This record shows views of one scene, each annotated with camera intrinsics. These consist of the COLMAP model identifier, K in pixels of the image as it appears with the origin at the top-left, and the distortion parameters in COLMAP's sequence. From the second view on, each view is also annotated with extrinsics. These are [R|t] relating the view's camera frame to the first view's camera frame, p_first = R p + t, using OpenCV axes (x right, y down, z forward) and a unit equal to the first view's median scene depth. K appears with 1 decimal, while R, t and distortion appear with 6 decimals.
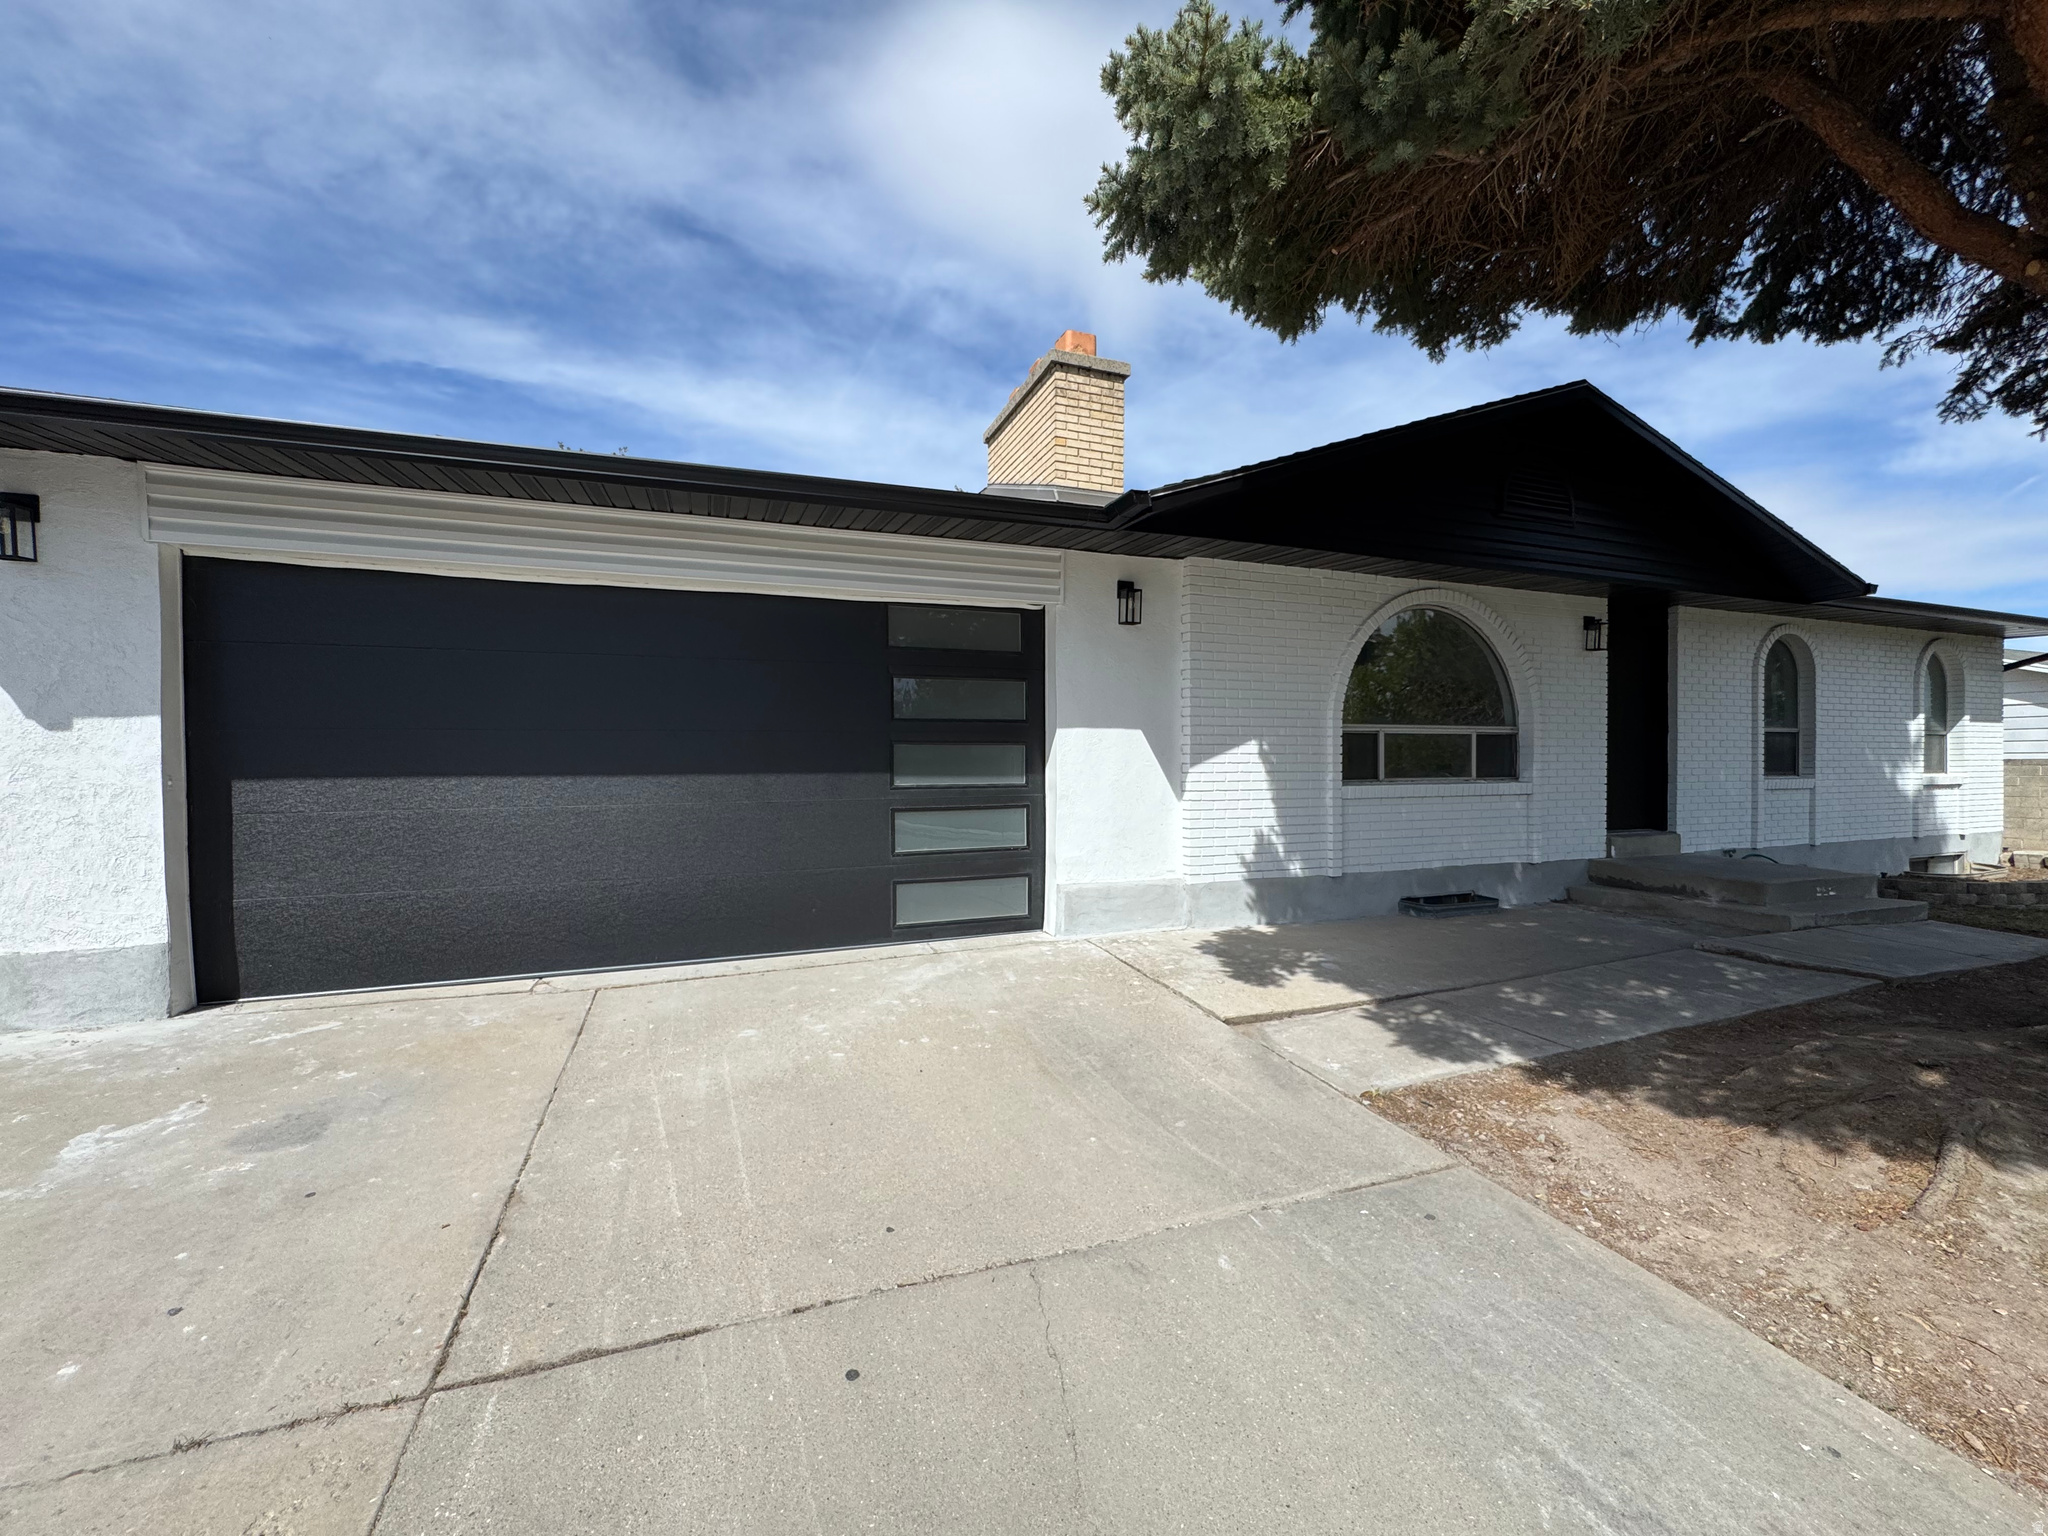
lens RADIAL K [[819.1, 0, 1012.4], [0, 819.1, 763.8], [0, 0, 1]] dist [0.000842, -0.000114]
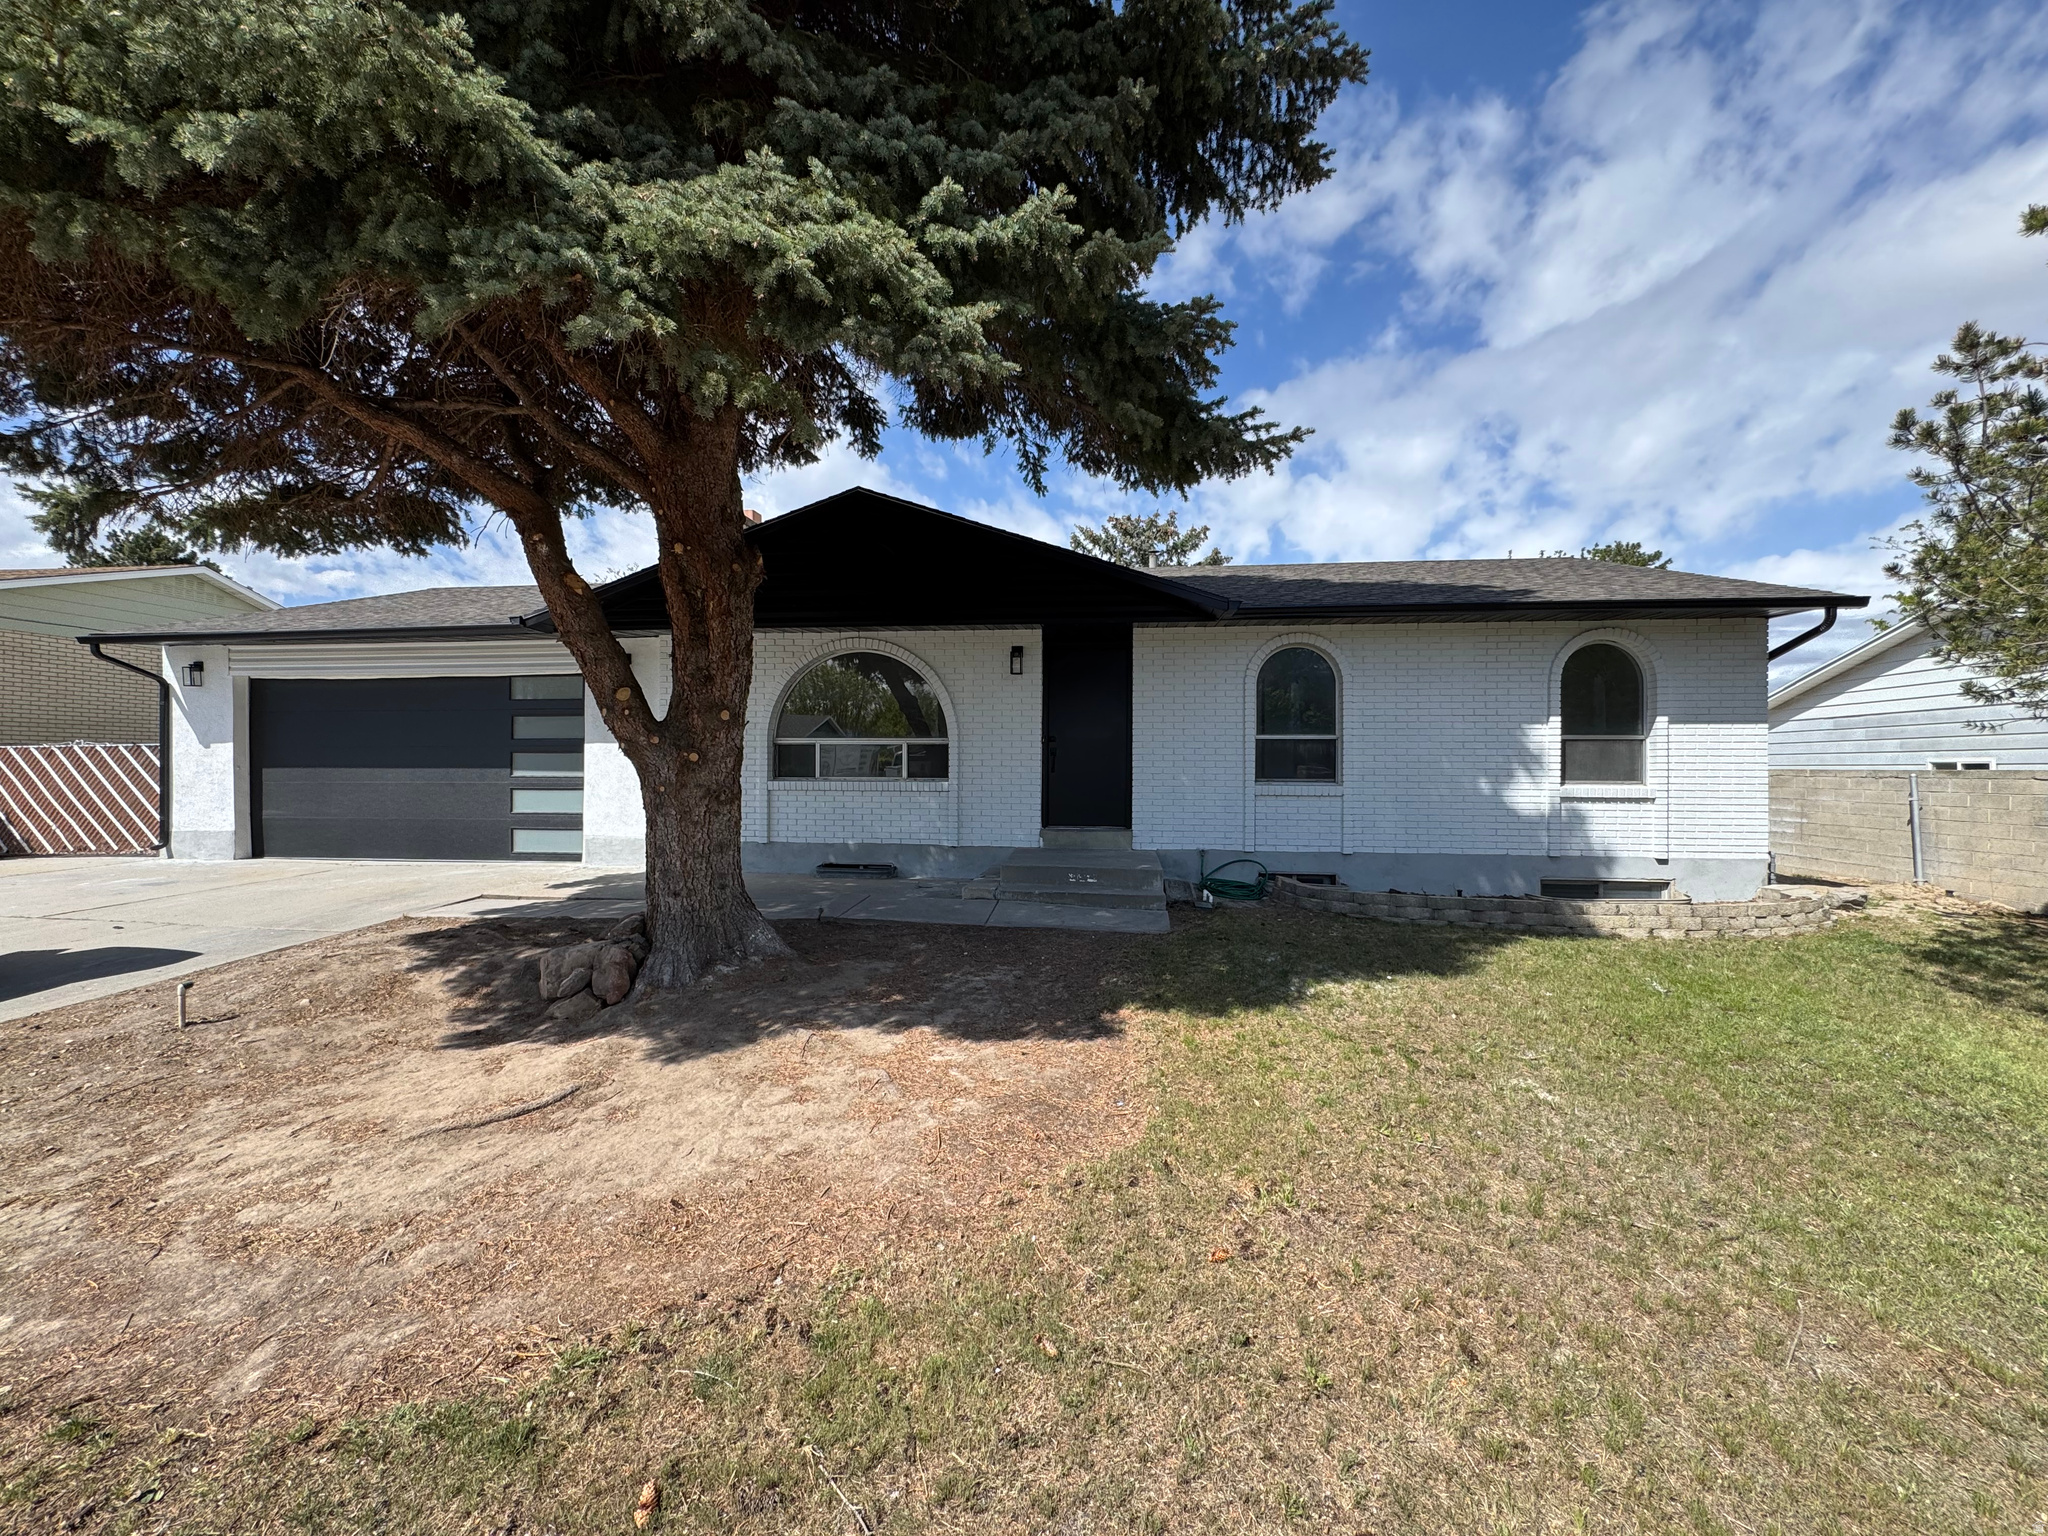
lens RADIAL K [[819.1, 0, 1022.9], [0, 819.1, 766.6], [0, 0, 1]] dist [0.000842, -0.000114]
pose [[0.881132, 0.007372, -0.472814, 1.352684], [-0.009245, 0.999956, -0.001638, -0.000501], [0.472781, 0.005815, 0.881161, -0.063003]]
